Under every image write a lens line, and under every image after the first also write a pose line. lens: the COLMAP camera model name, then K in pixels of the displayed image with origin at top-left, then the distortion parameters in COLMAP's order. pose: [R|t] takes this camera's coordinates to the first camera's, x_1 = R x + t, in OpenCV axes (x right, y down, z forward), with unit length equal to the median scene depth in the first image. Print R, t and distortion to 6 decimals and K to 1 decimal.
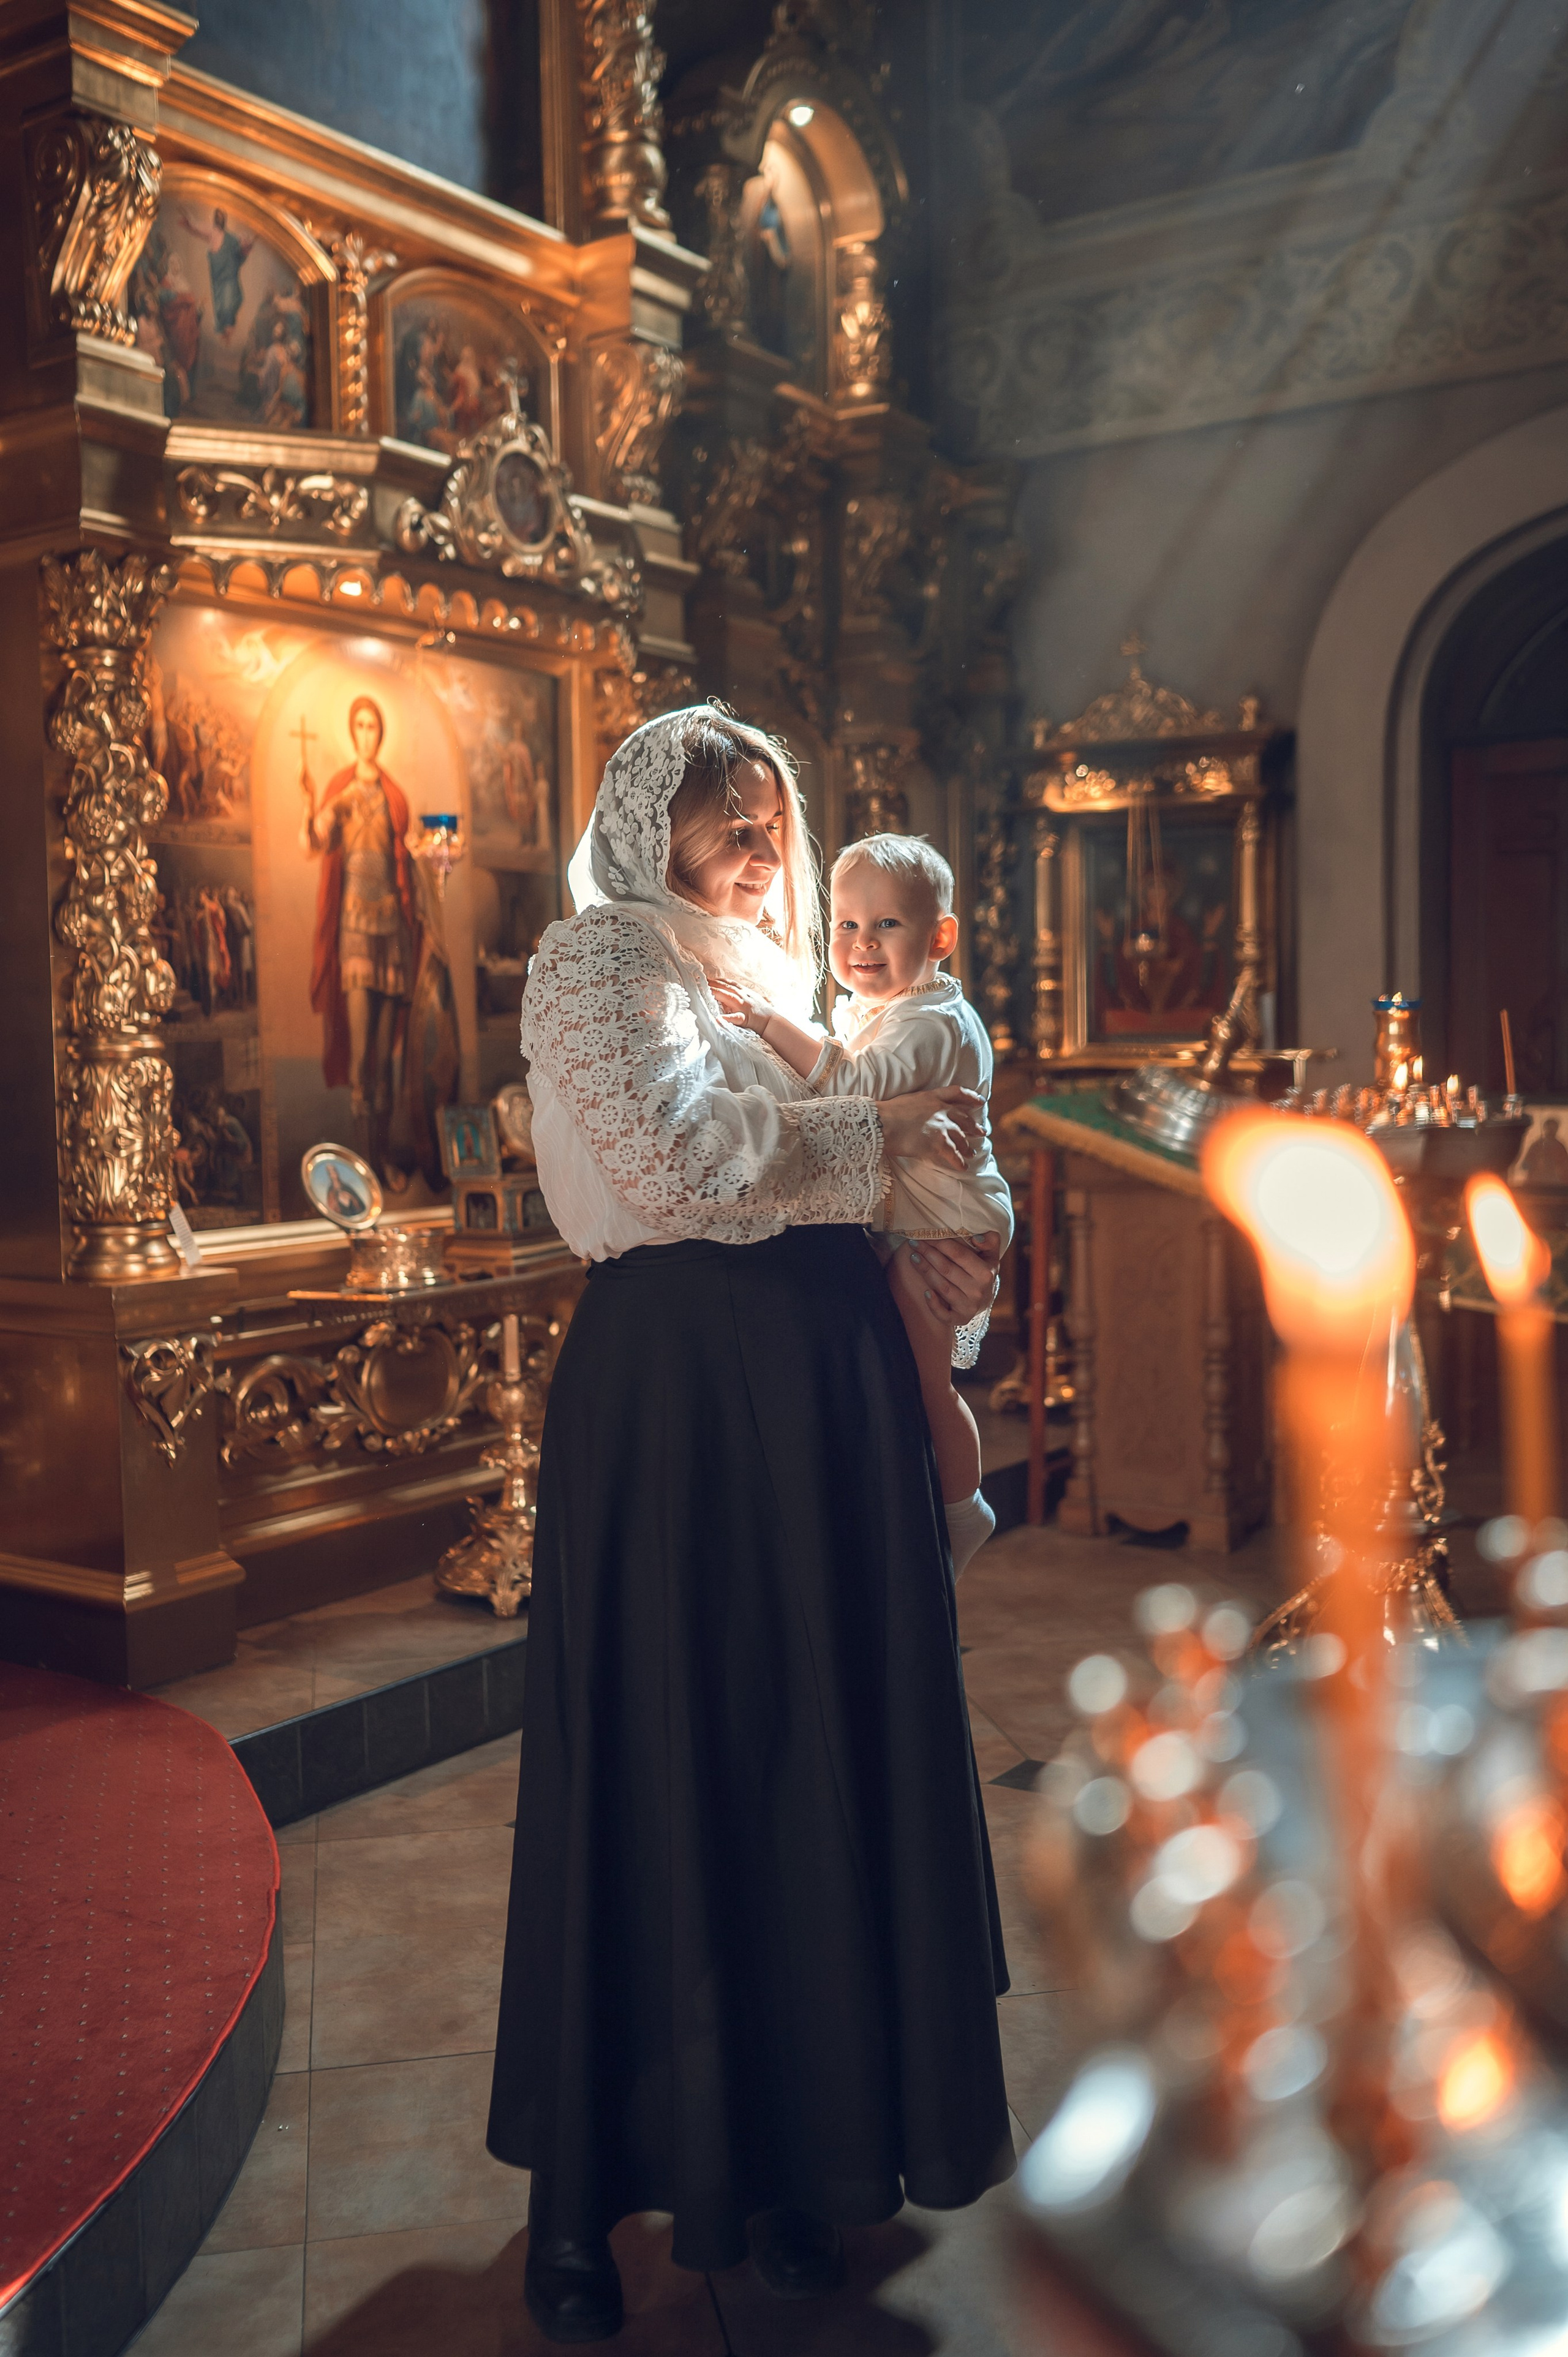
lens RADIAL K [[2208.9, 0, 784.0], [0, 2208.9, 1178.5], [0, 0, 1]] dist [0.006911, 0.004337]
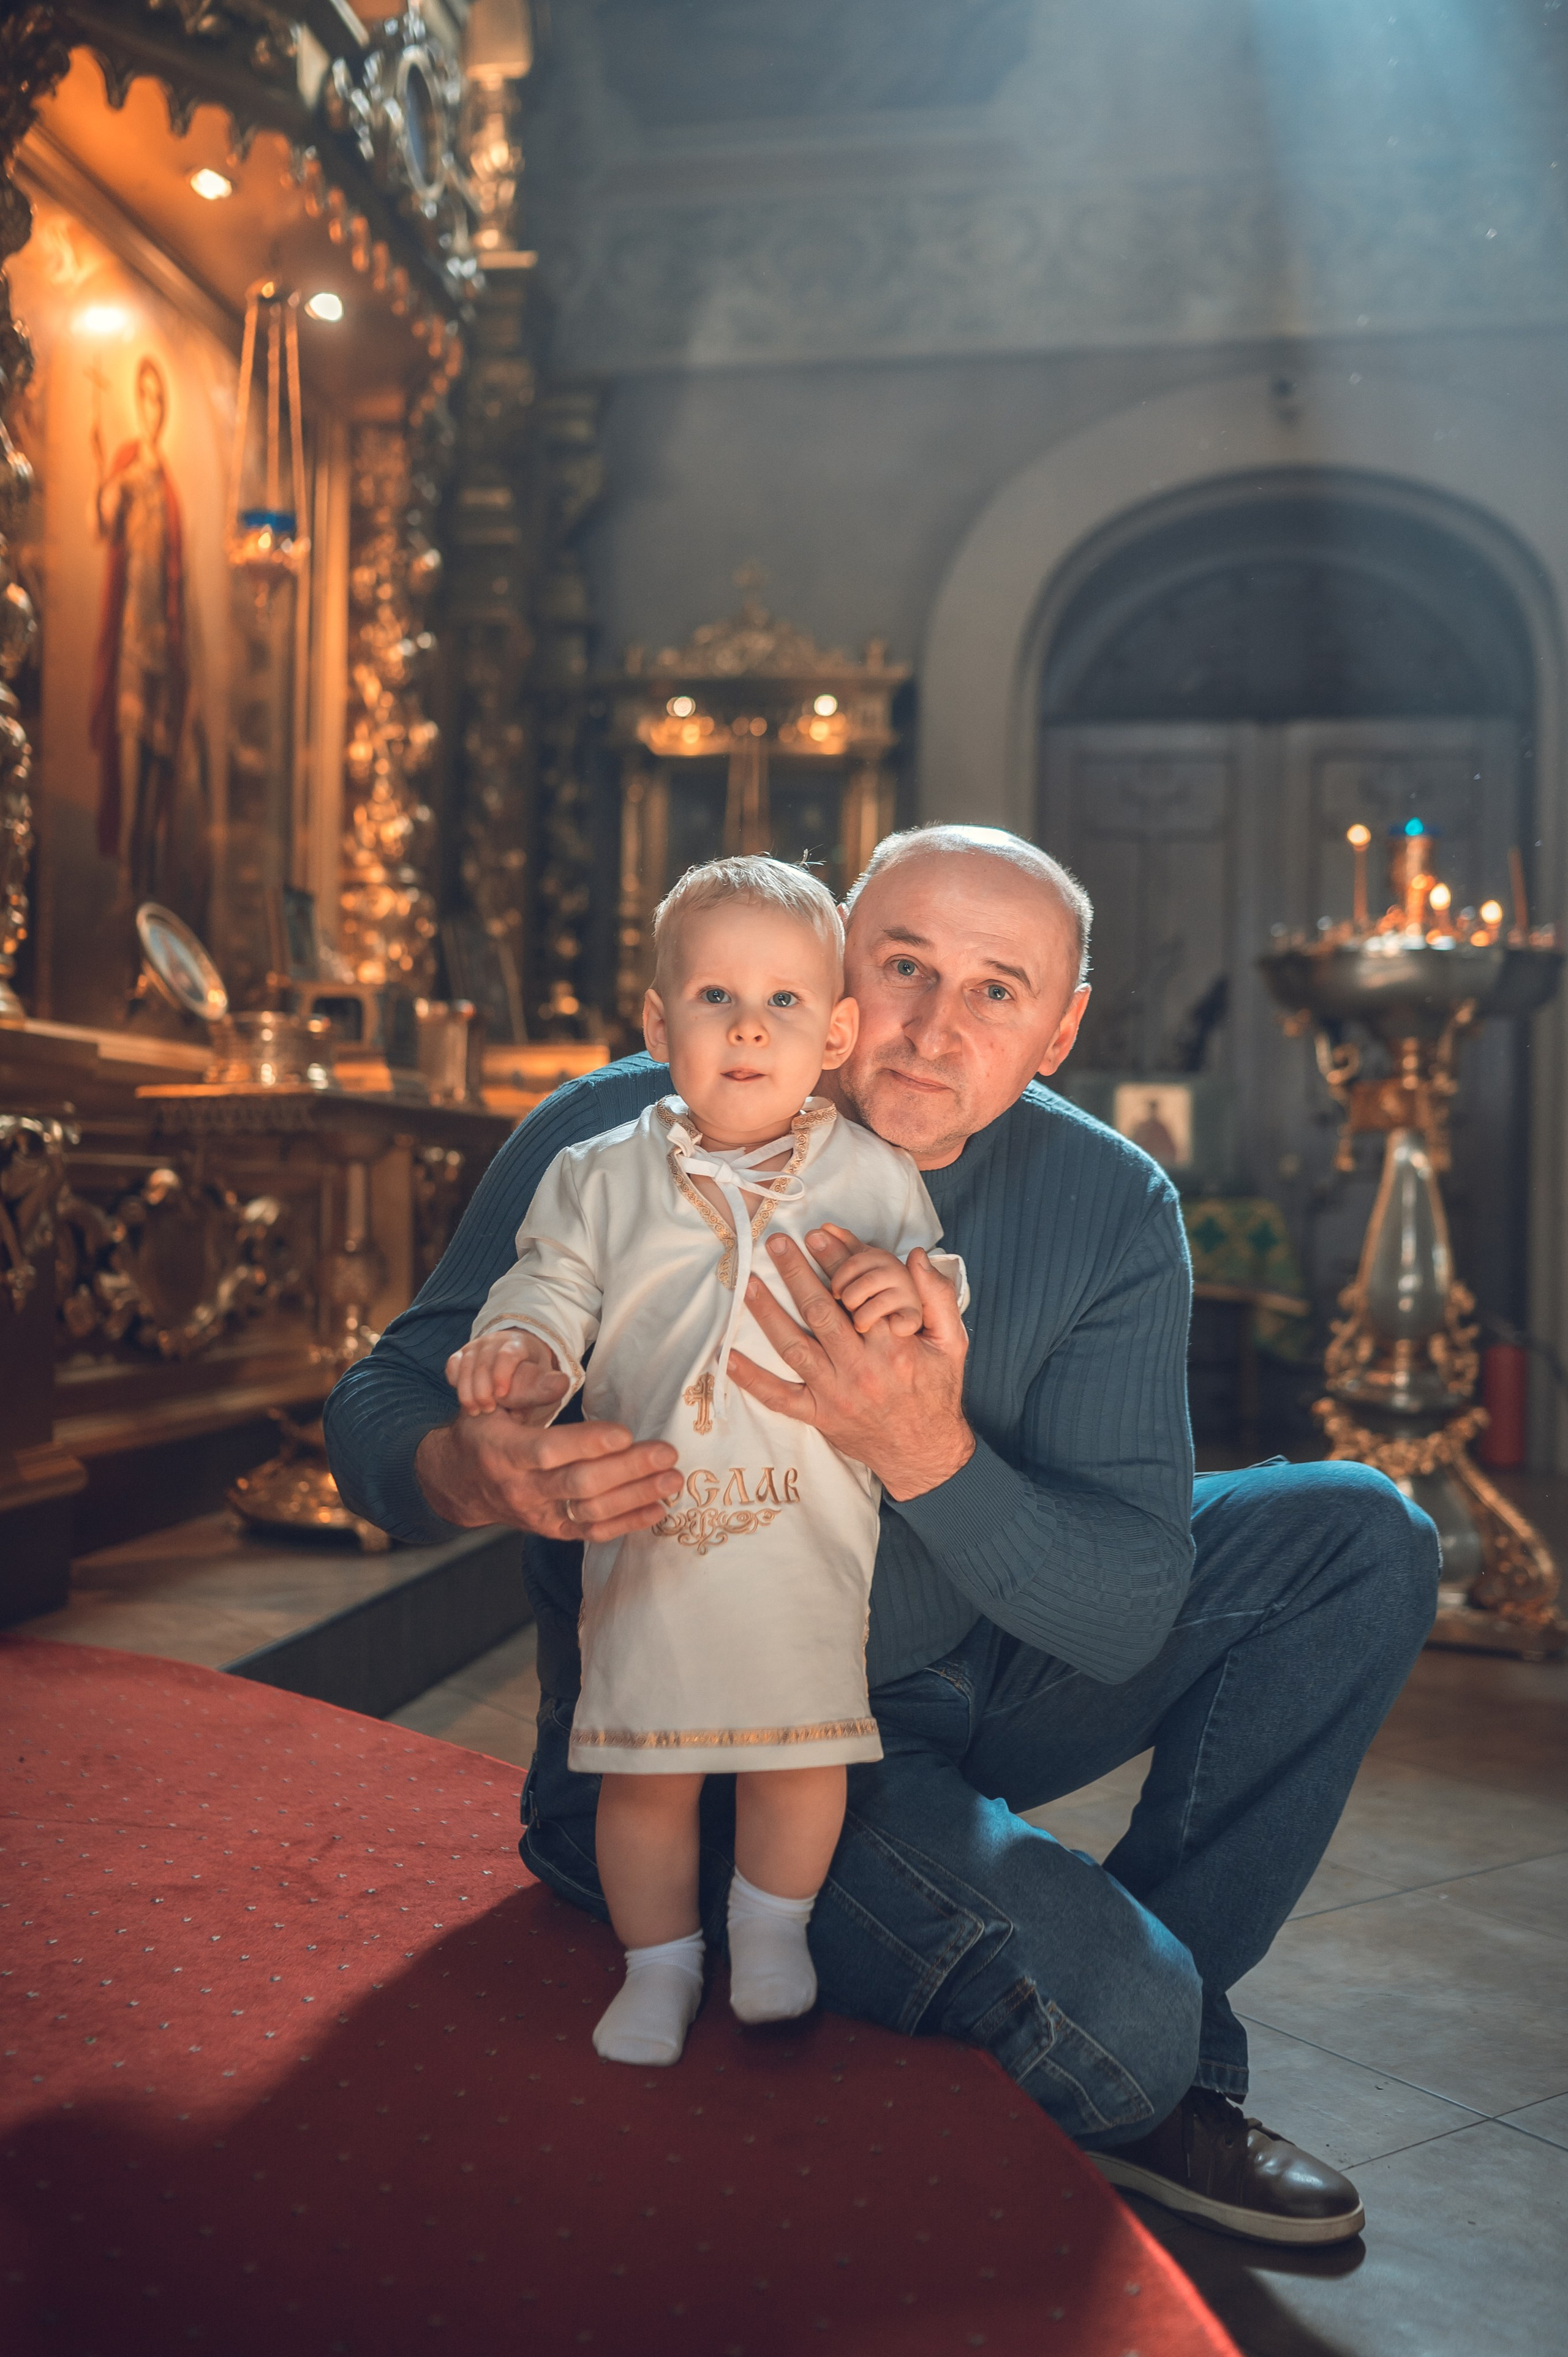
lens RADIAL K [[2238.8, 0, 782.3], [0, 2238.8, 1121.1], [0, 0, 1]] dist [0.038903, 0.002467]
pose [[0.928265, 0.038857, 0.369883, -0.265493], [-0.006787, 0.996131, -0.087614, 0.111015], [-0.371857, 0.078819, 0.924938, 0.220560]]
